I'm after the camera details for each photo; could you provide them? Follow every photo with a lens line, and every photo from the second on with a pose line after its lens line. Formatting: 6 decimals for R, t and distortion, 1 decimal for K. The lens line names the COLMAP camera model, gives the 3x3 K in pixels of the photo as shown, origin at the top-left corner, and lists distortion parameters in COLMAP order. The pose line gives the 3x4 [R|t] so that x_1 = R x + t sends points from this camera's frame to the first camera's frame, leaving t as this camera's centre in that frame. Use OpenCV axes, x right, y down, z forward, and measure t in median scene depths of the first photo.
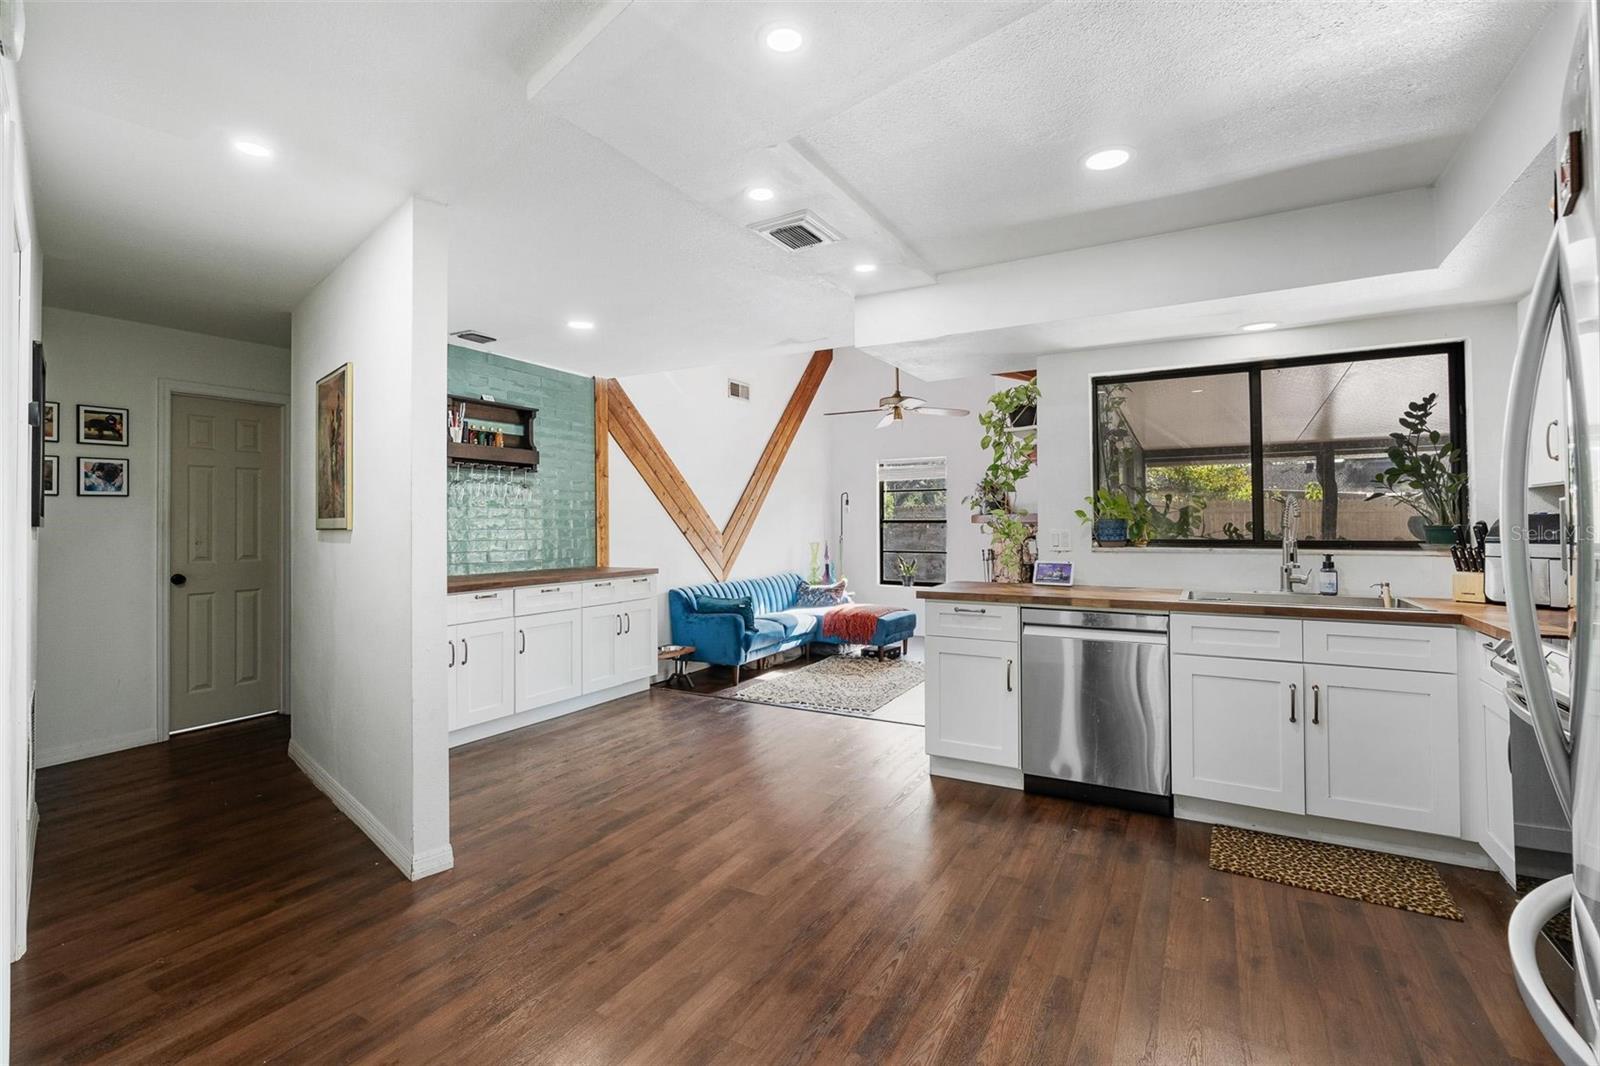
lens RADIAL K [[721.0, 0, 800.0], [0, 721.0, 533.0], [0, 0, 1]] dist [0.001075, 0.000067]
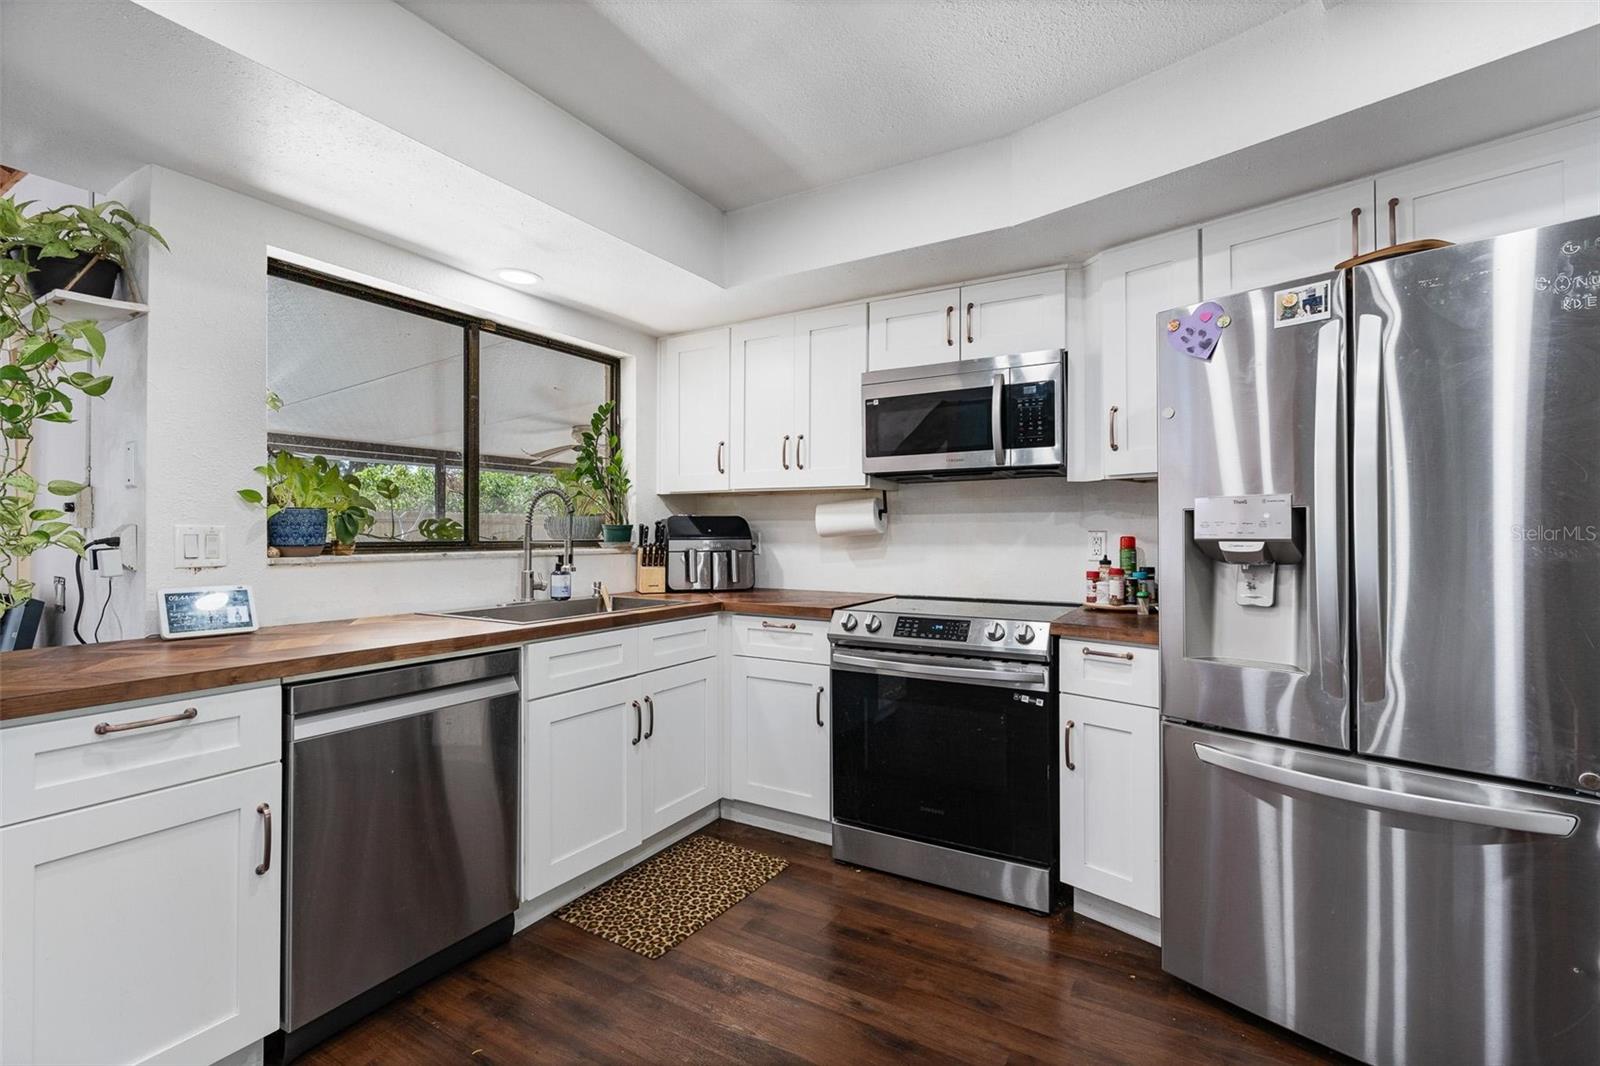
lens RADIAL K [[721.0, 0, 800.0], [0, 721.0, 533.0], [0, 0, 1]] dist [0.001075, 0.000067]
pose [[0.023727, 0.004178, 0.999710, -0.165550], [0.013616, 0.999897, -0.004502, 0.009989], [-0.999626, 0.013719, 0.023667, 0.666434]]
